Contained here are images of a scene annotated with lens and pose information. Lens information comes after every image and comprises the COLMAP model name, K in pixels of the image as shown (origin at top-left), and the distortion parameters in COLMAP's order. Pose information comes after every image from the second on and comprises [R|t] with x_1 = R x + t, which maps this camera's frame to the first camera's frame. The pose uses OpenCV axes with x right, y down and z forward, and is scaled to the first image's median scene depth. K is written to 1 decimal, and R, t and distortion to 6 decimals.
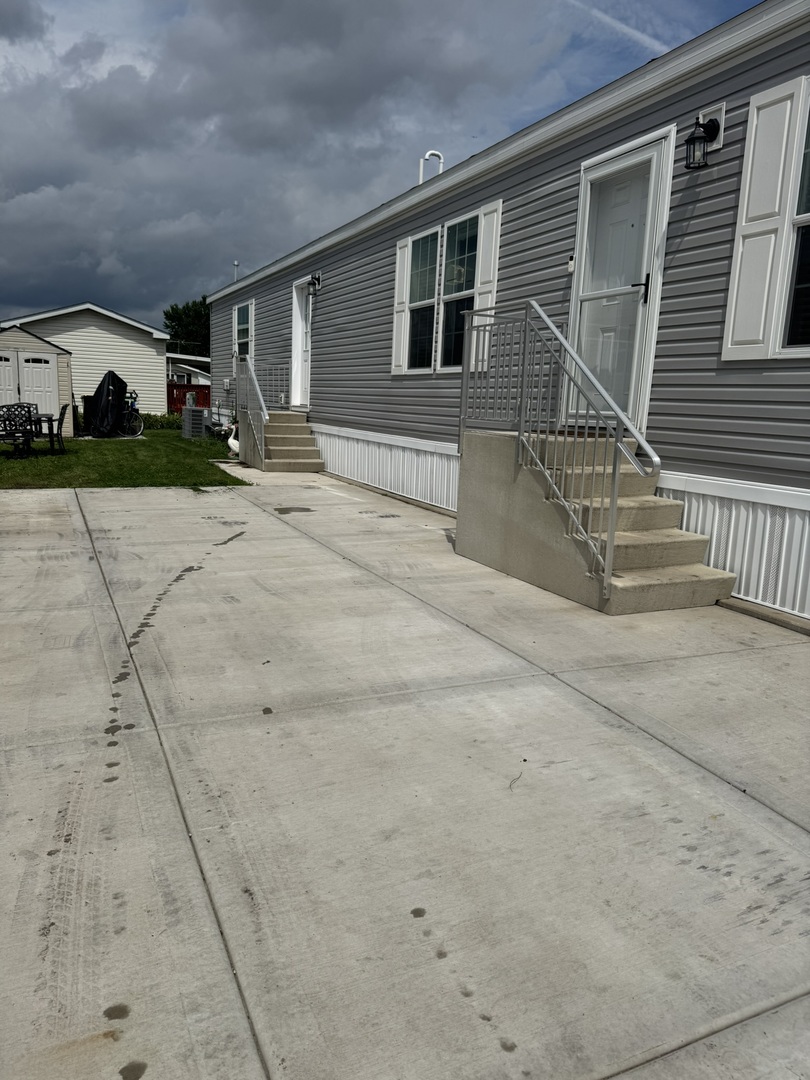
lens RADIAL K [[771.0, 0, 405.0], [0, 771.0, 540.0], [0, 0, 1]] dist [0.049292, -0.054166]
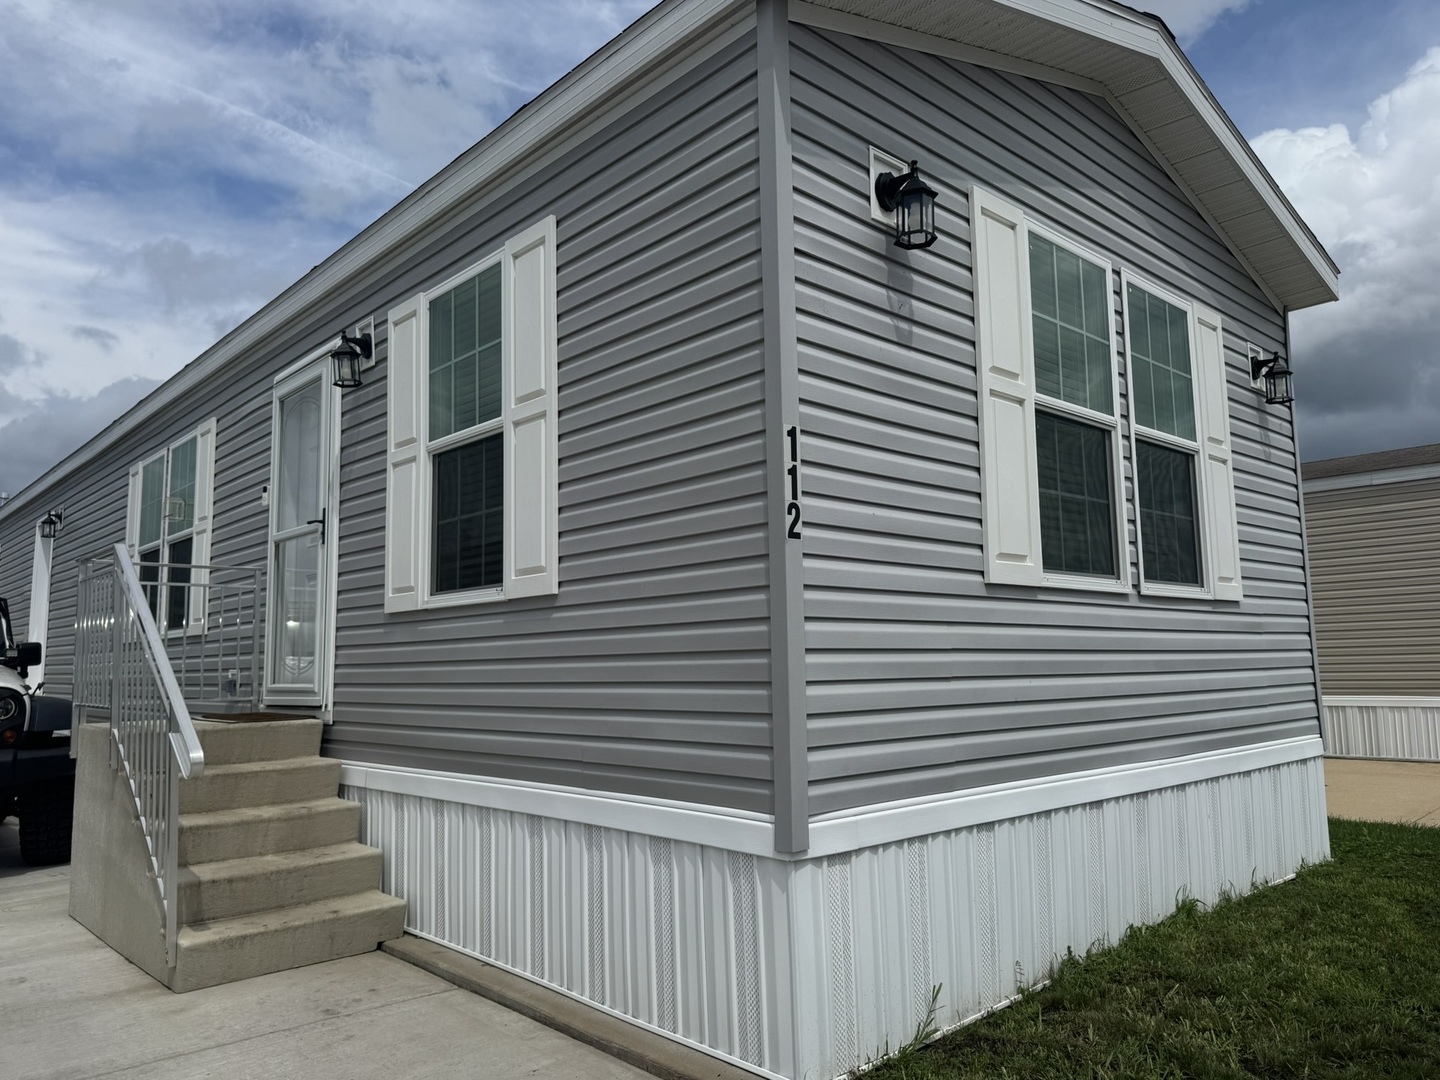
lens RADIAL K [[1028.0, 0, 720.0], [0, 1028.0, 540.0], [0, 0, 1]] dist [0.049292, -0.054166]
pose [[0.950732, -0.021608, 0.309260, 0.334556], [0.110672, 0.955493, -0.273470, 0.015767], [-0.289587, 0.294223, 0.910809, -0.048981]]
